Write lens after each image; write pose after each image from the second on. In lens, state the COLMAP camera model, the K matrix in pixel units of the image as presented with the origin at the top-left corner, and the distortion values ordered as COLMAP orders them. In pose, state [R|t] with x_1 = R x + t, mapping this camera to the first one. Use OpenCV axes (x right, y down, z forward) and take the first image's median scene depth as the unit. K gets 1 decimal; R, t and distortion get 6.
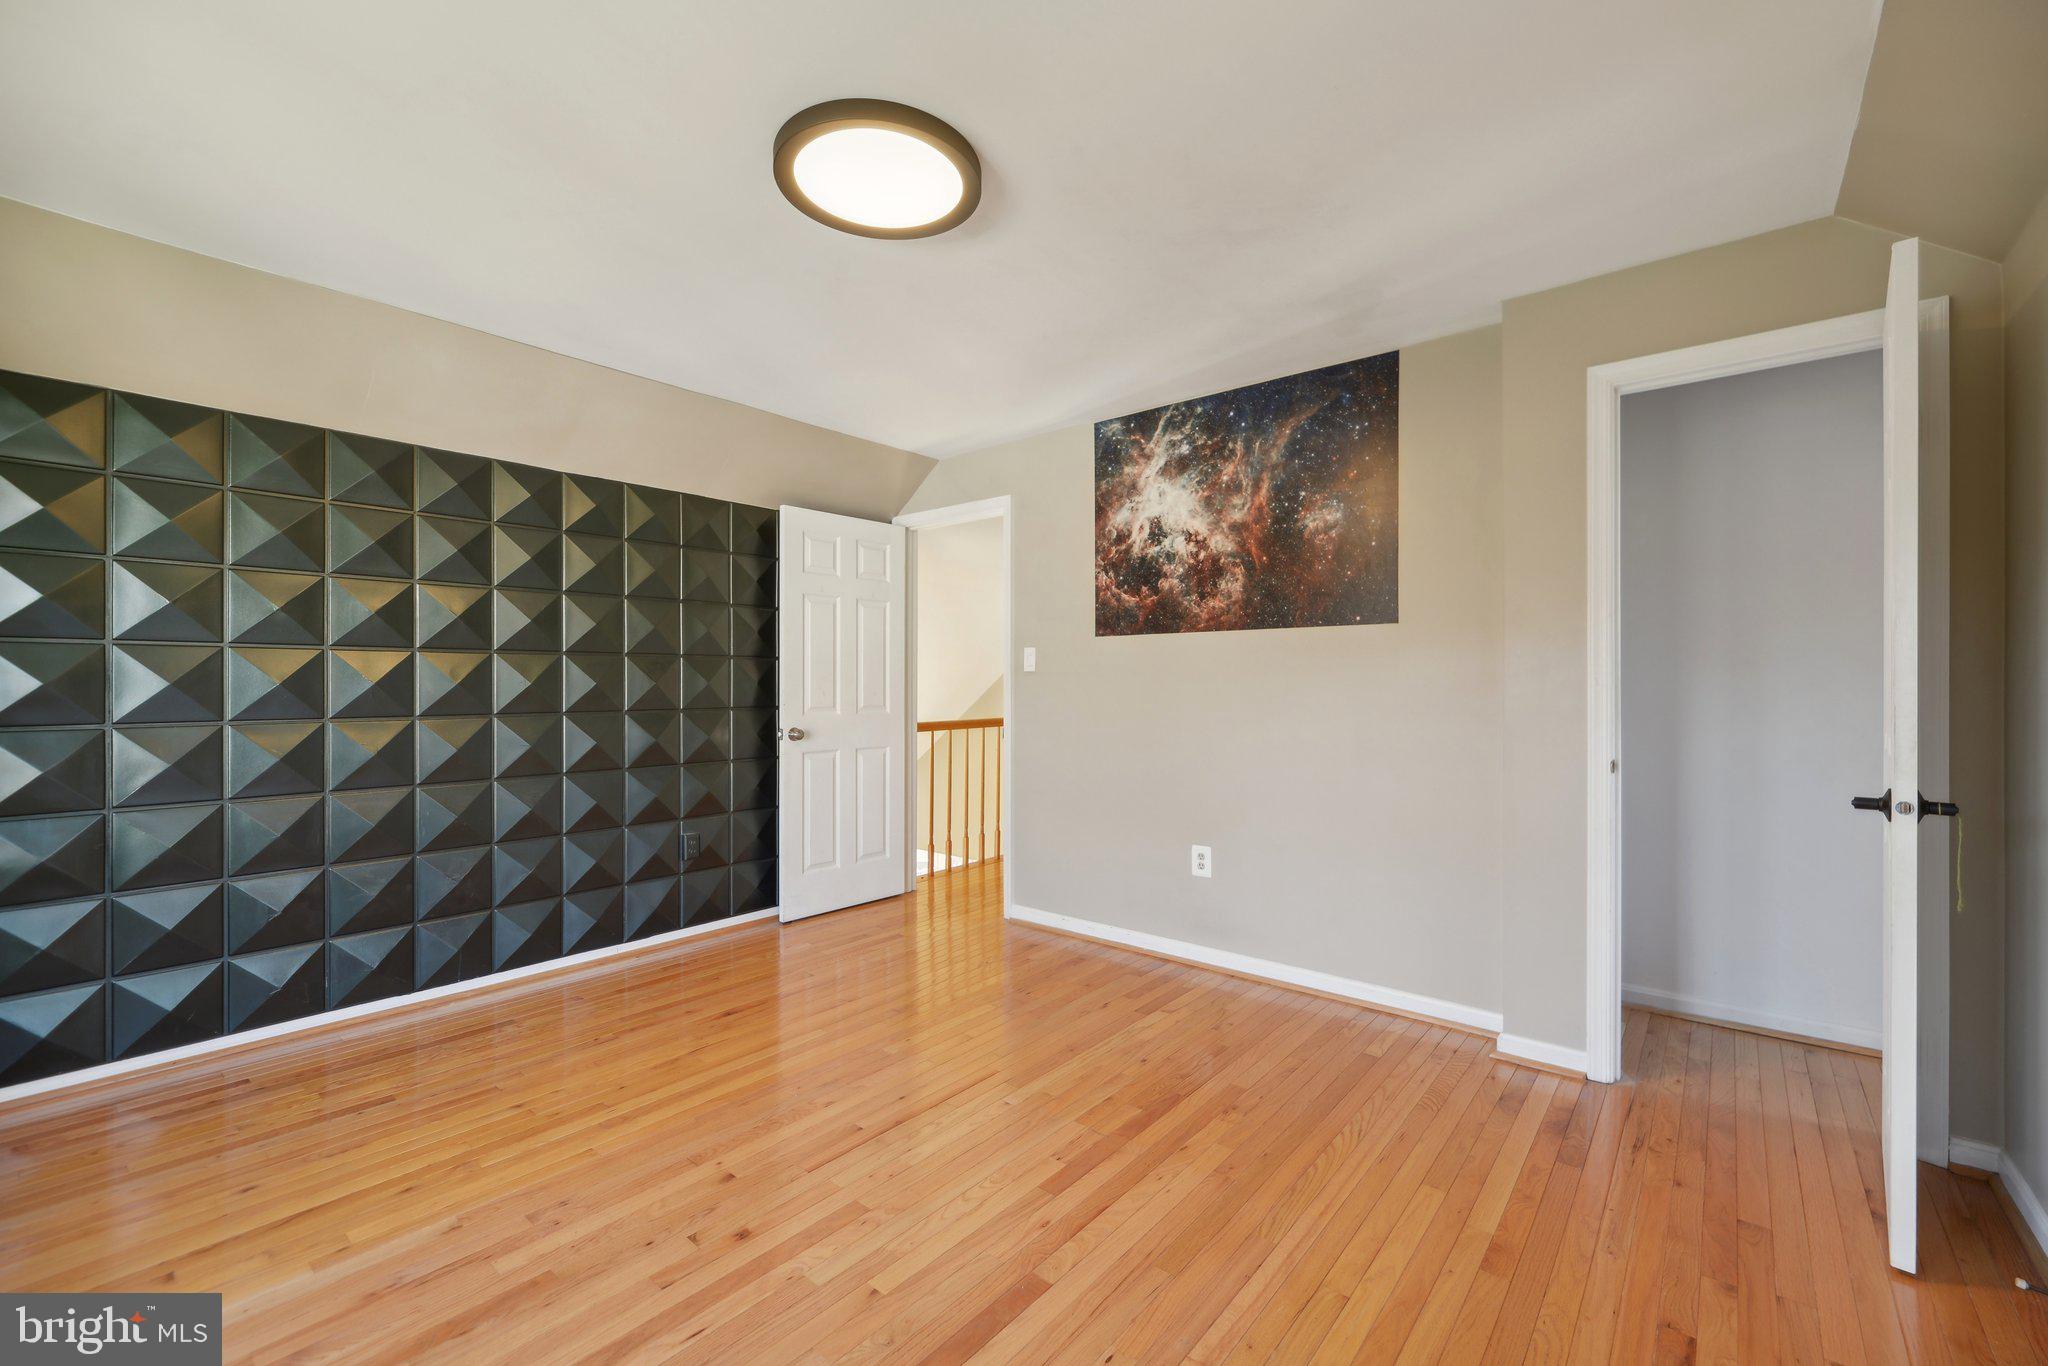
lens RADIAL K [[853.7, 0, 1014.8], [0, 853.7, 688.6], [0, 0, 1]] dist [0.000447, -0.002226]
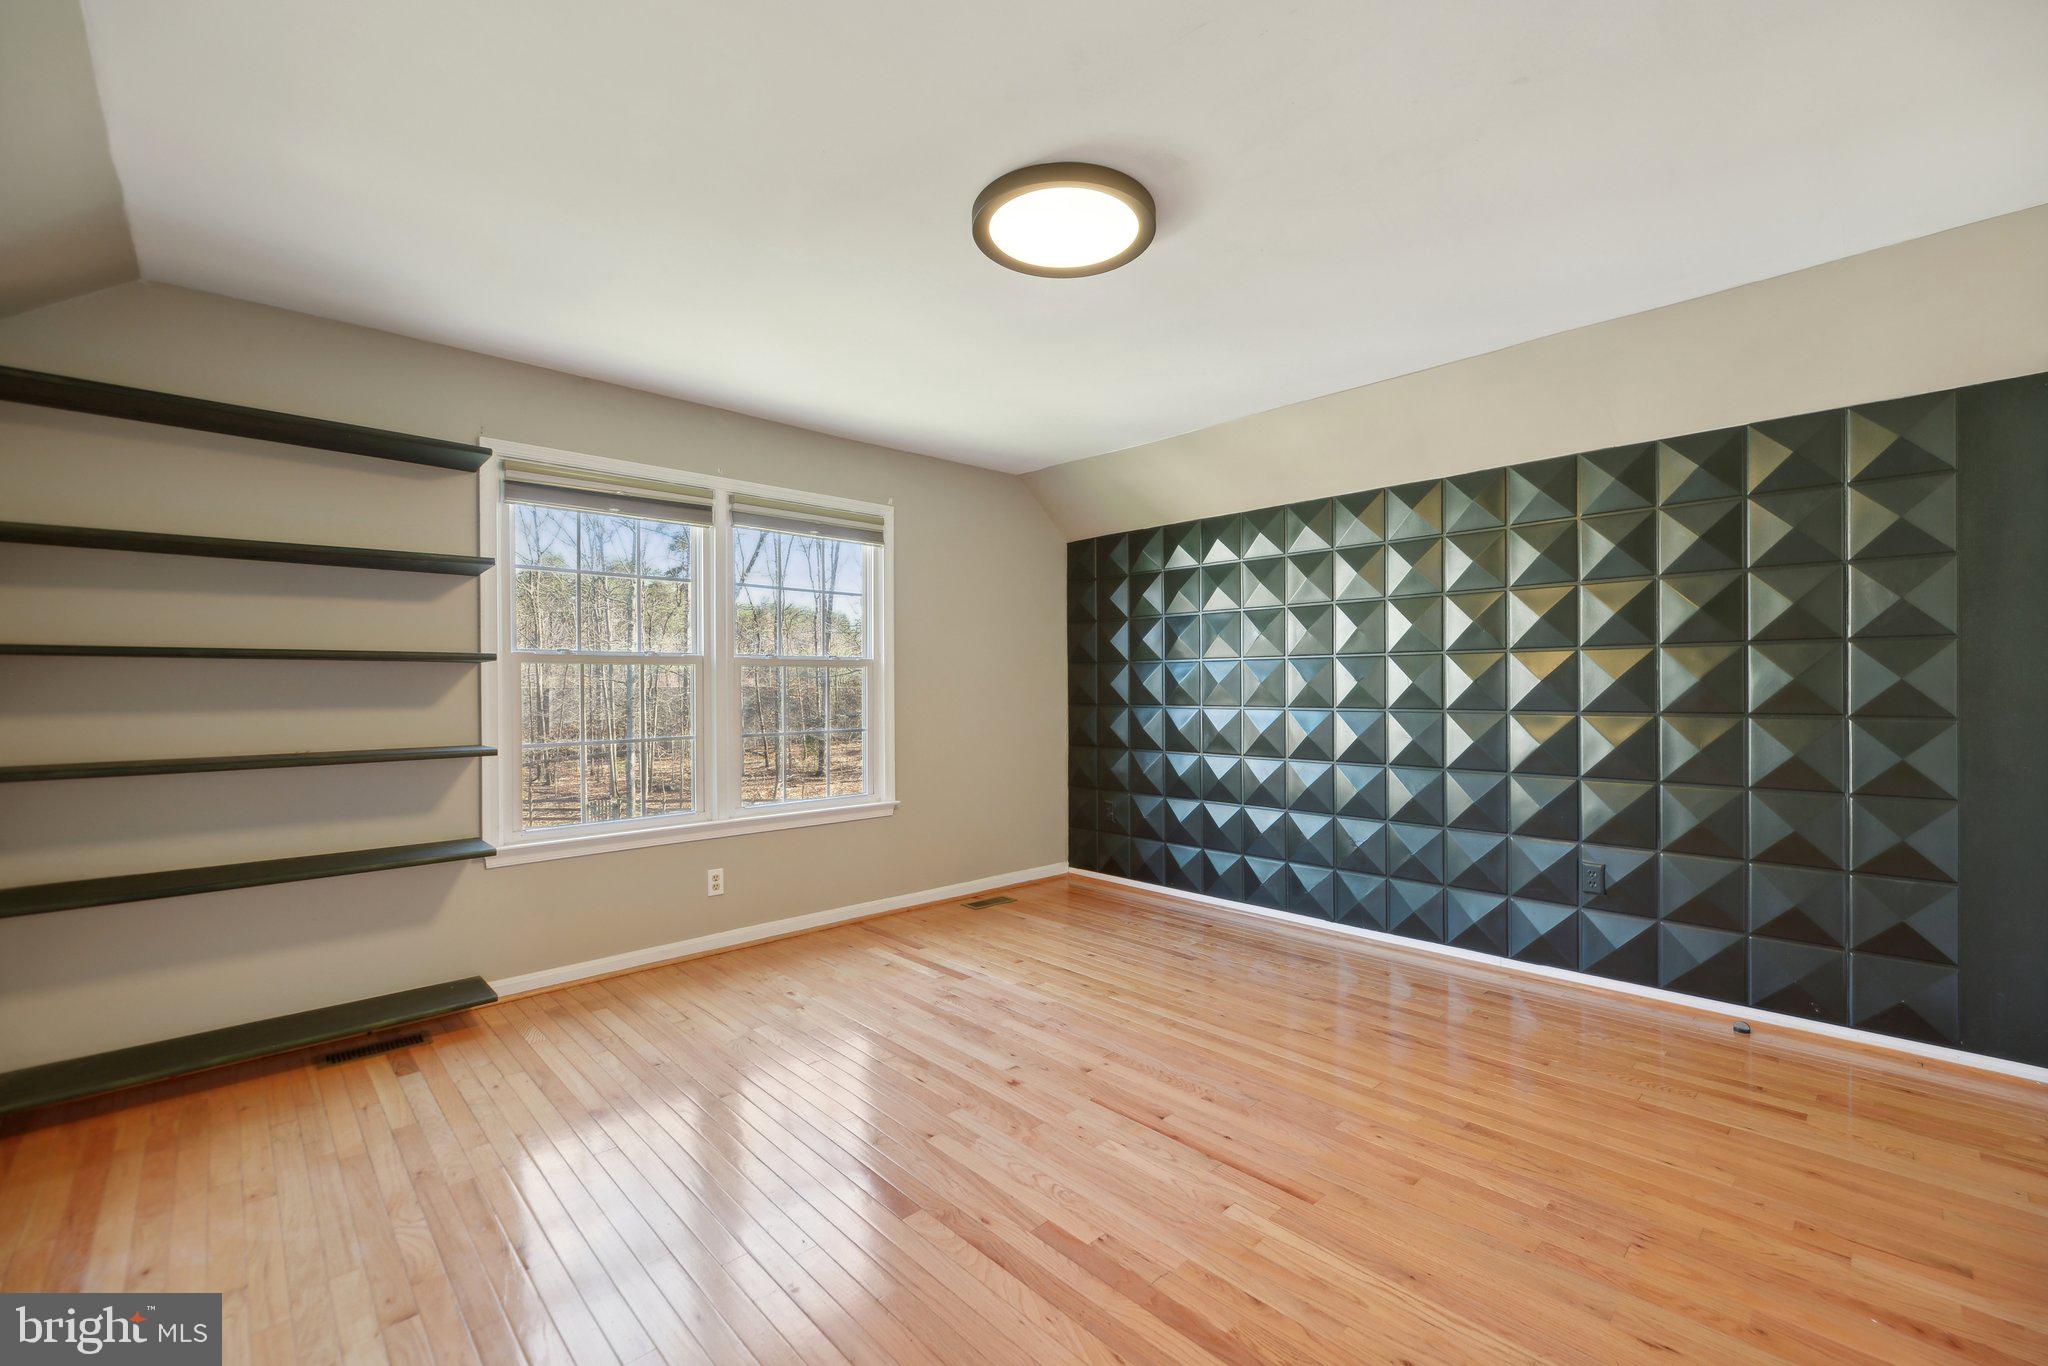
lens RADIAL K [[853.7, 0, 1060.8], [0, 853.7, 675.2], [0, 0, 1]] dist [0.000447, -0.002226]
pose [[-0.094875, -0.008901, -0.995449, 0.540876], [0.003352, 0.999951, -0.009261, -0.006010], [0.995484, -0.004215, -0.094840, 0.615384]]
